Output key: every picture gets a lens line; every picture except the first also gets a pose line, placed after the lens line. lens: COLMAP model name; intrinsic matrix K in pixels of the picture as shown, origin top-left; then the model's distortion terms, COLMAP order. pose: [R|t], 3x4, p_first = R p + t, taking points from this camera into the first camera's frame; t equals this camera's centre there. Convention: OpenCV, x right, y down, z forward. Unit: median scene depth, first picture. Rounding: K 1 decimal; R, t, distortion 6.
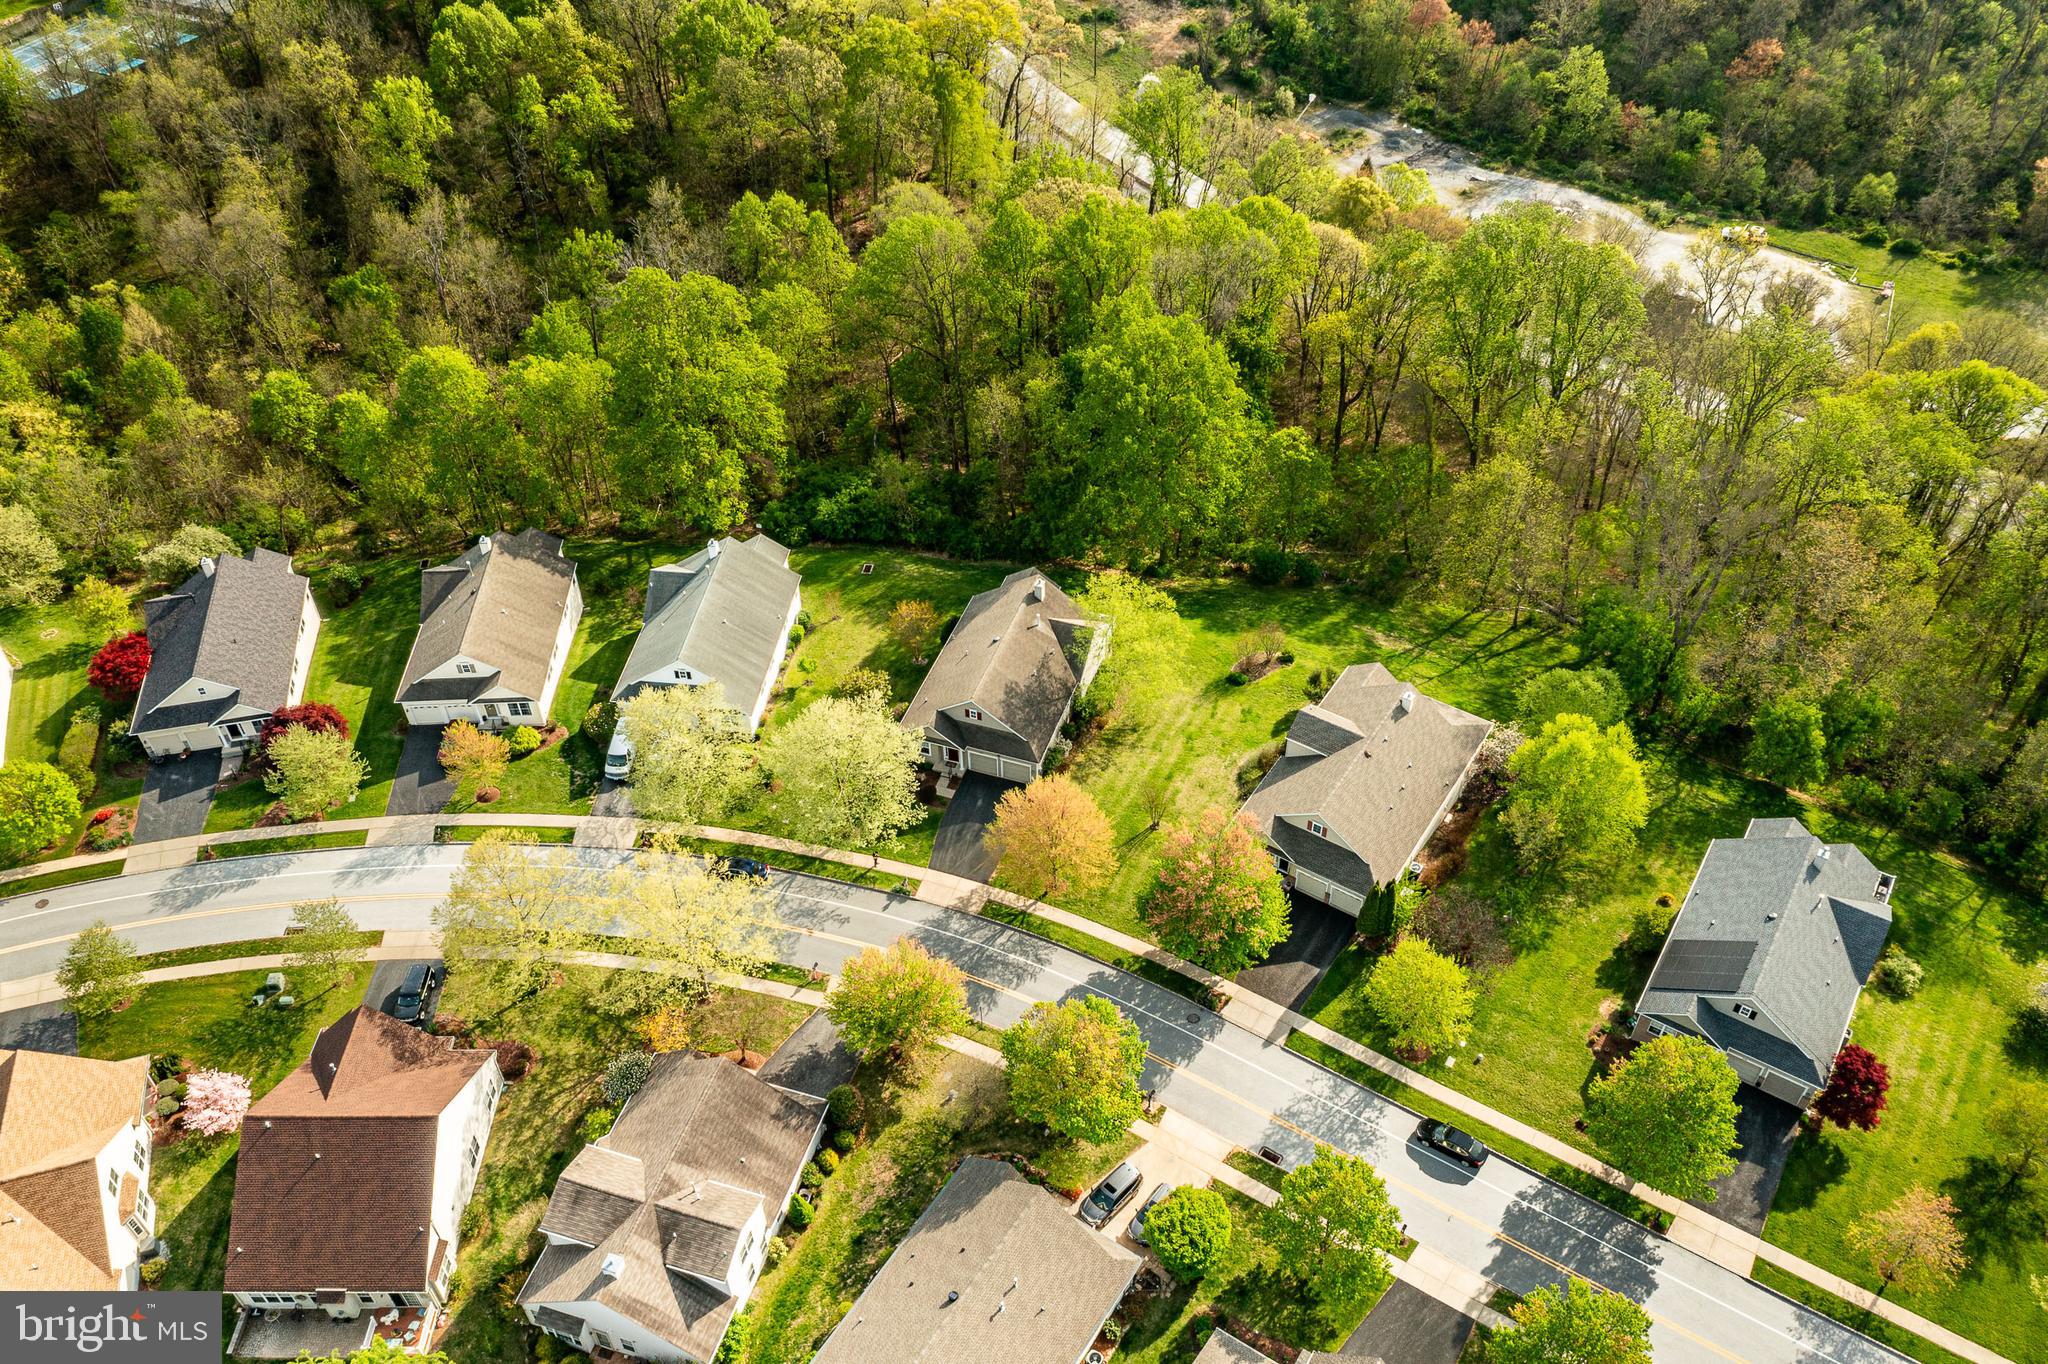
lens RADIAL K [[1616.9, 0, 1024.0], [0, 1616.9, 682.0], [0, 0, 1]] dist [-0.001889, -0.002538]
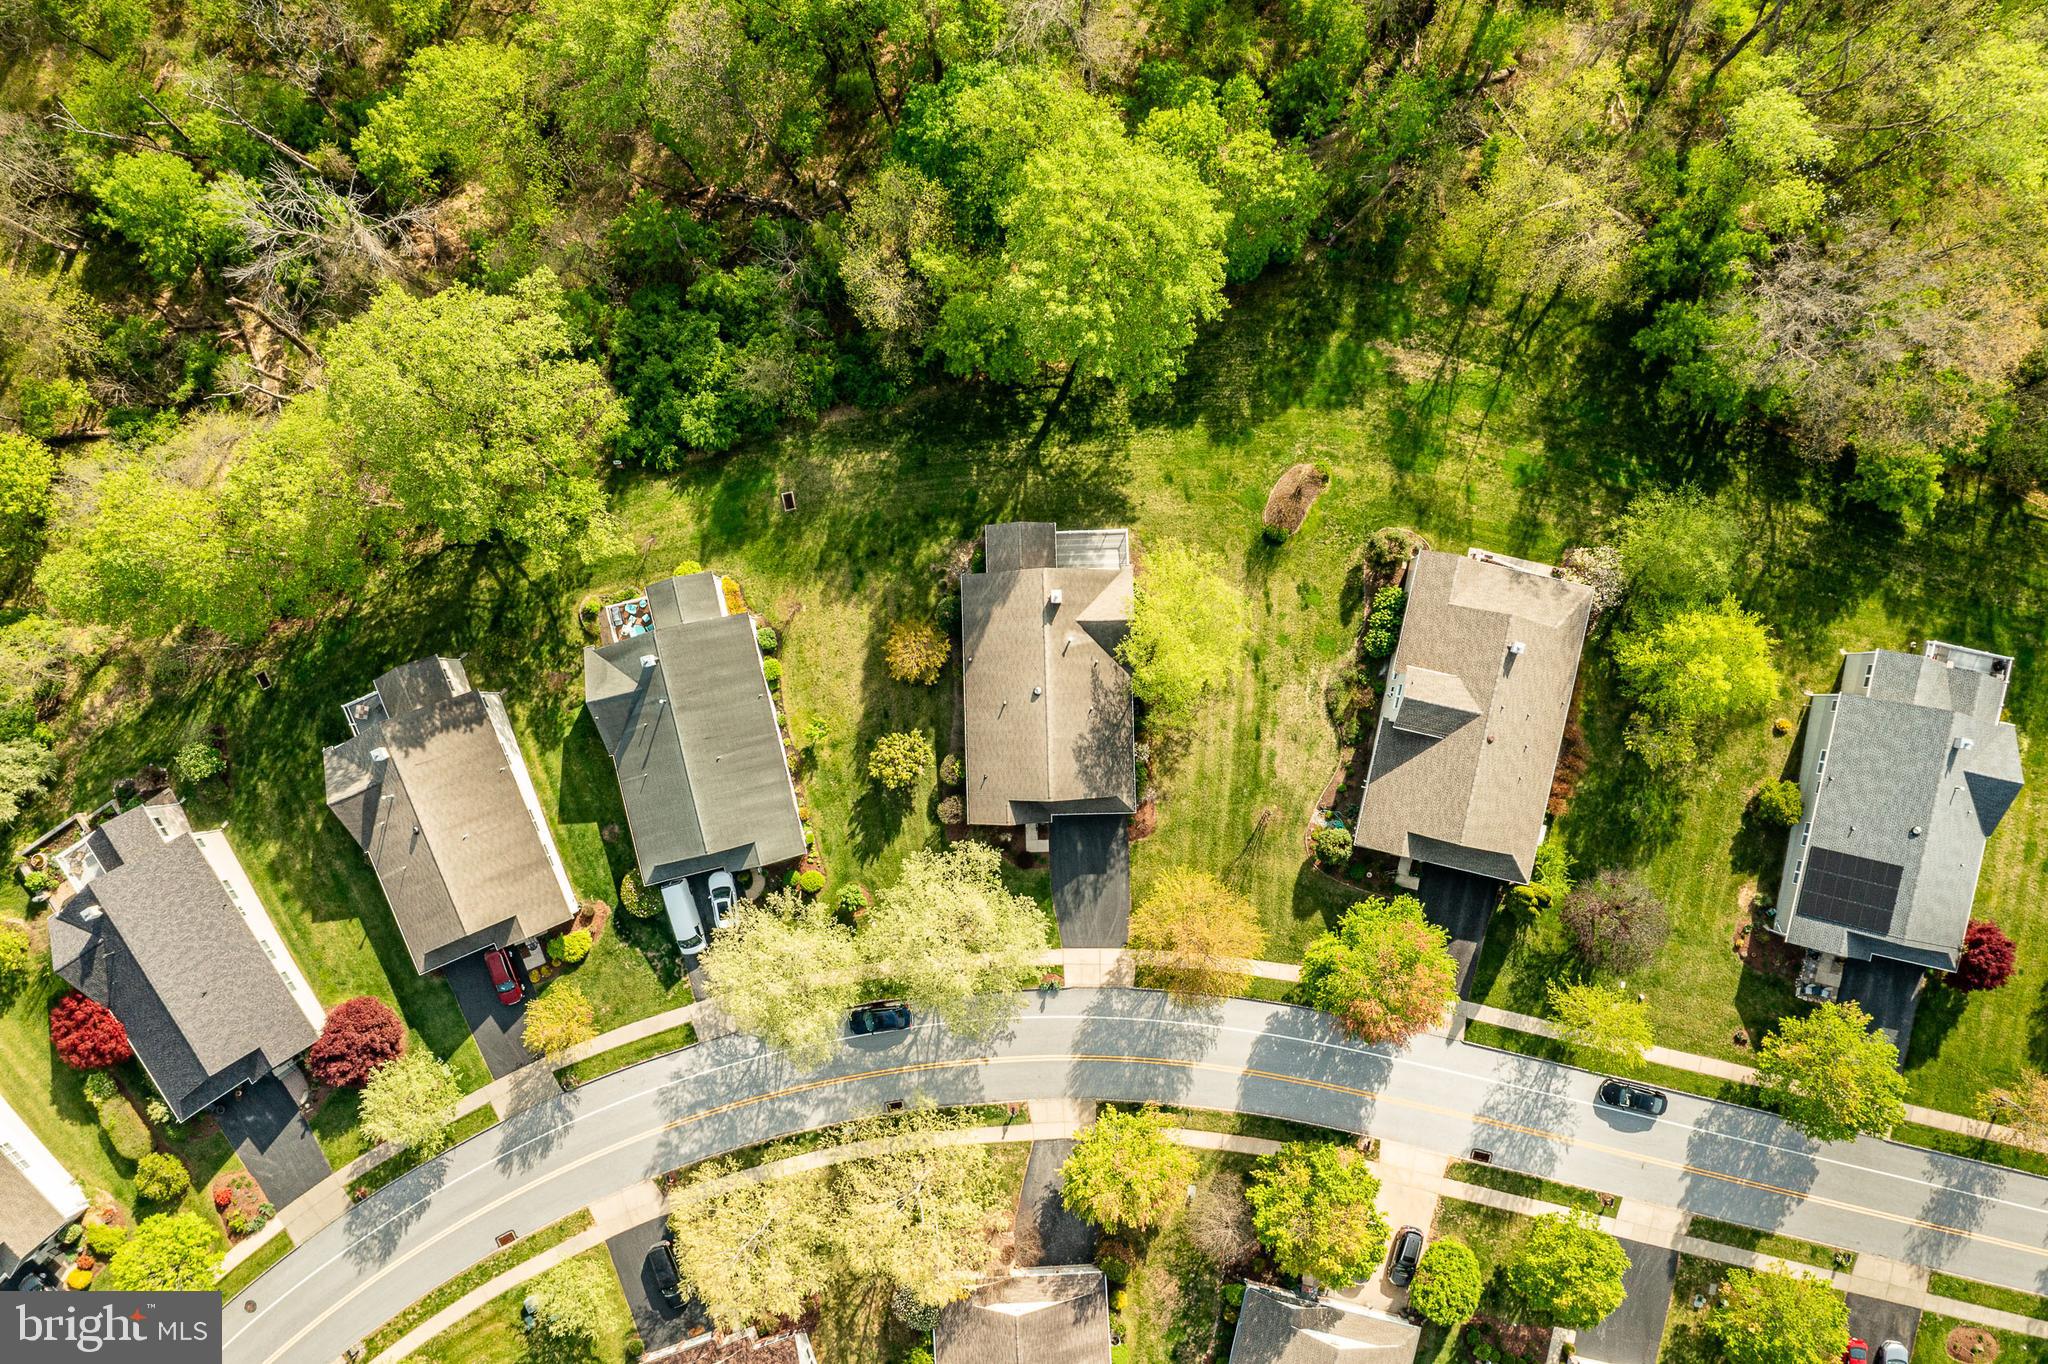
lens RADIAL K [[1667.7, 0, 1024.0], [0, 1667.7, 682.0], [0, 0, 1]] dist [-0.001465, 0.001483]
pose [[0.933543, -0.358342, -0.009371, -0.014482], [0.254004, 0.642824, 0.722675, -0.702471], [-0.252941, -0.677029, 0.691124, 0.414163]]
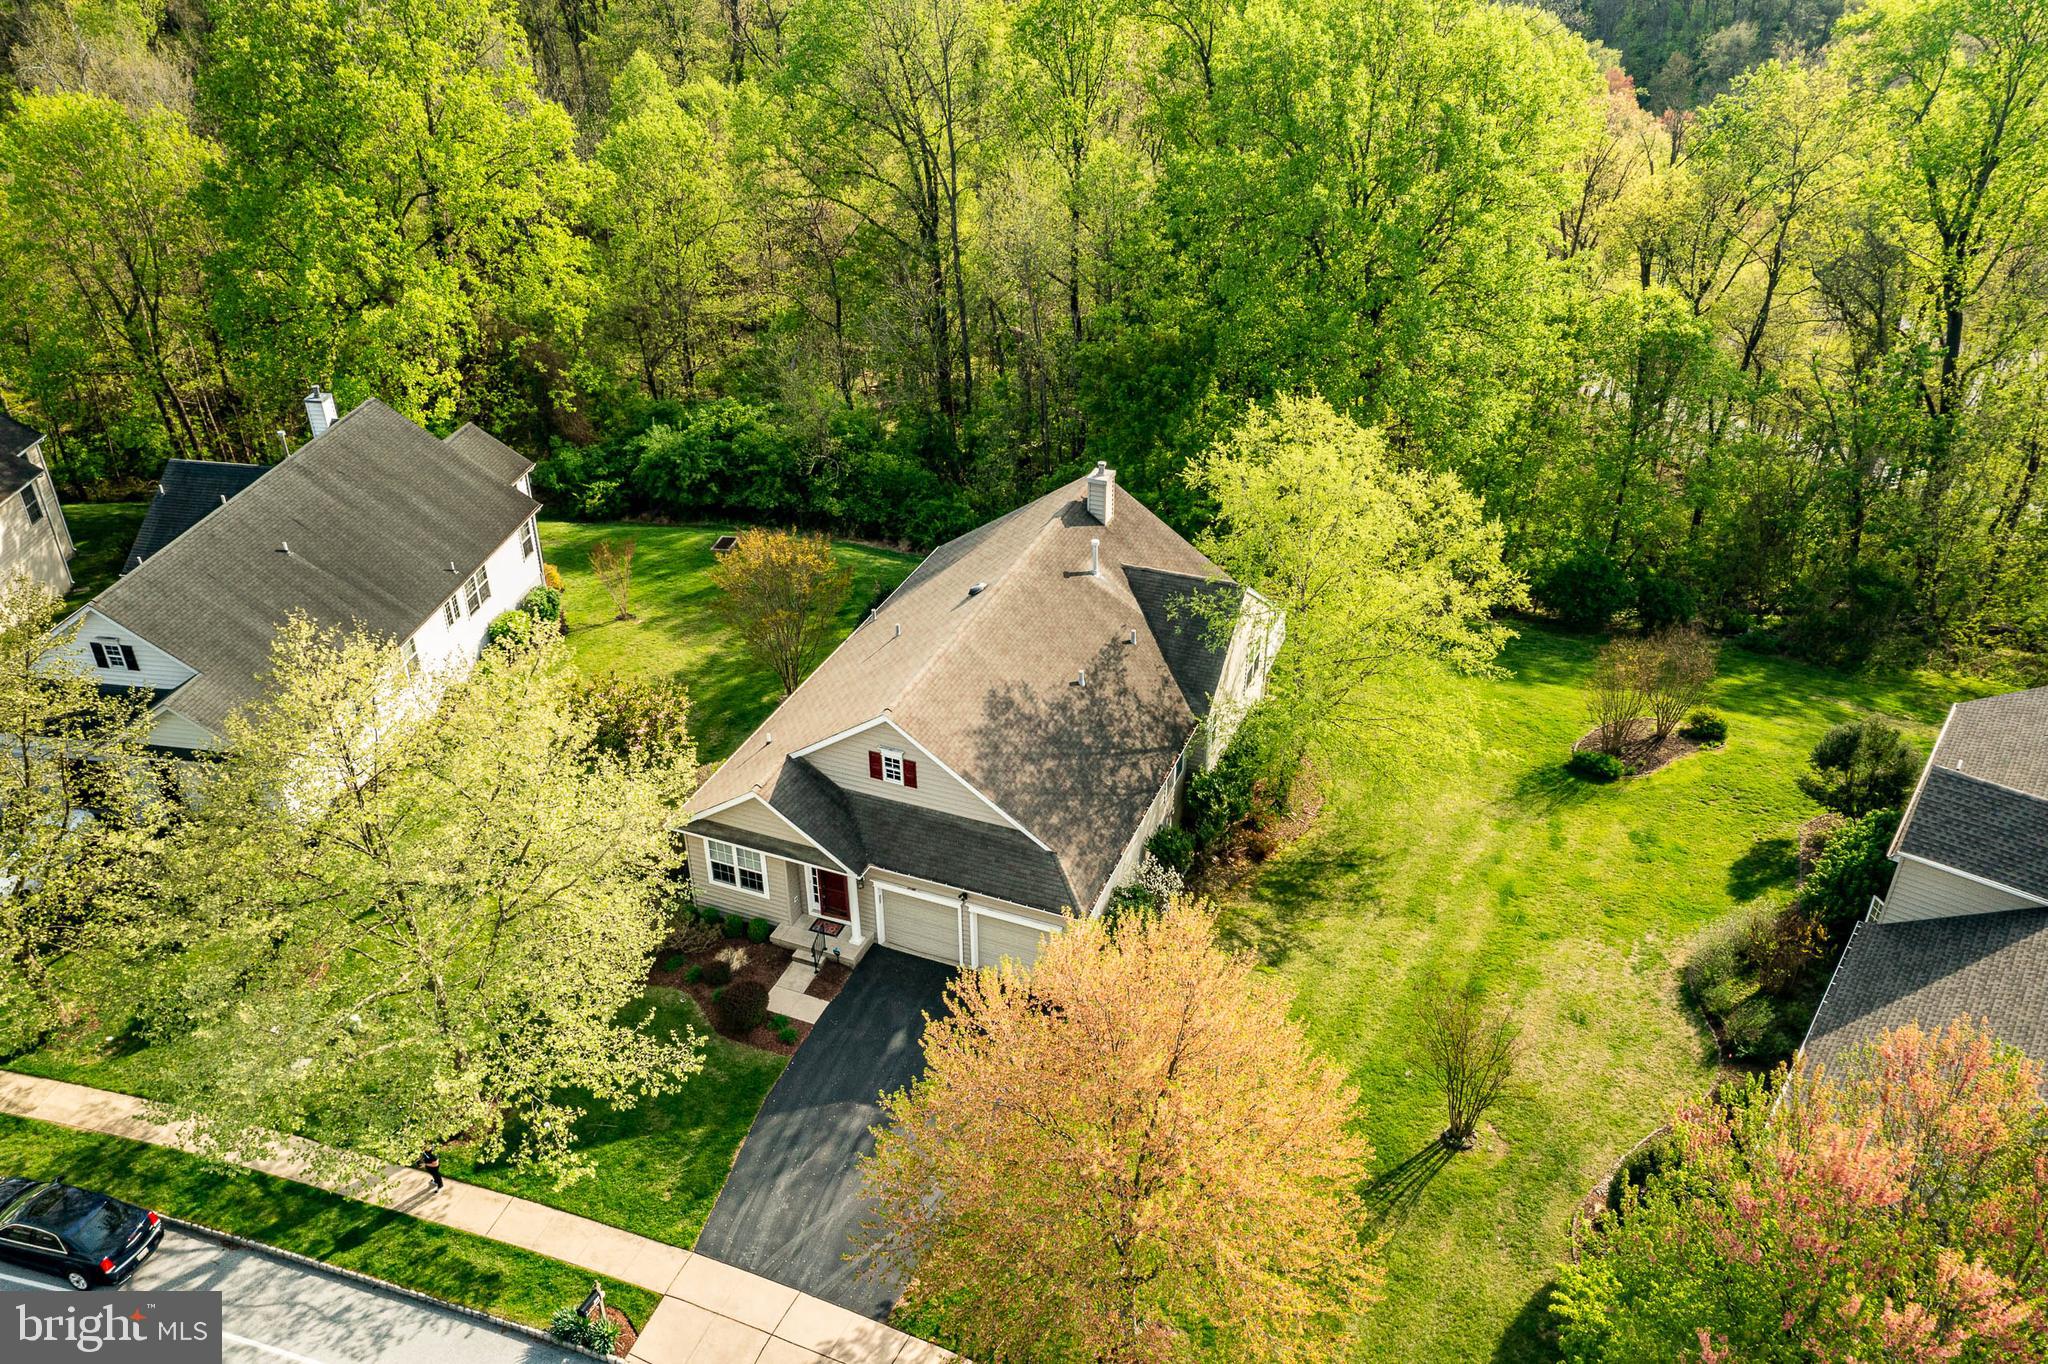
lens RADIAL K [[1616.9, 0, 1024.0], [0, 1616.9, 682.0], [0, 0, 1]] dist [-0.001889, -0.002538]
pose [[0.998823, 0.033666, -0.034916, 0.006906], [-0.039898, 0.979633, -0.196794, 0.068141], [0.027579, 0.197955, 0.979823, 0.681169]]
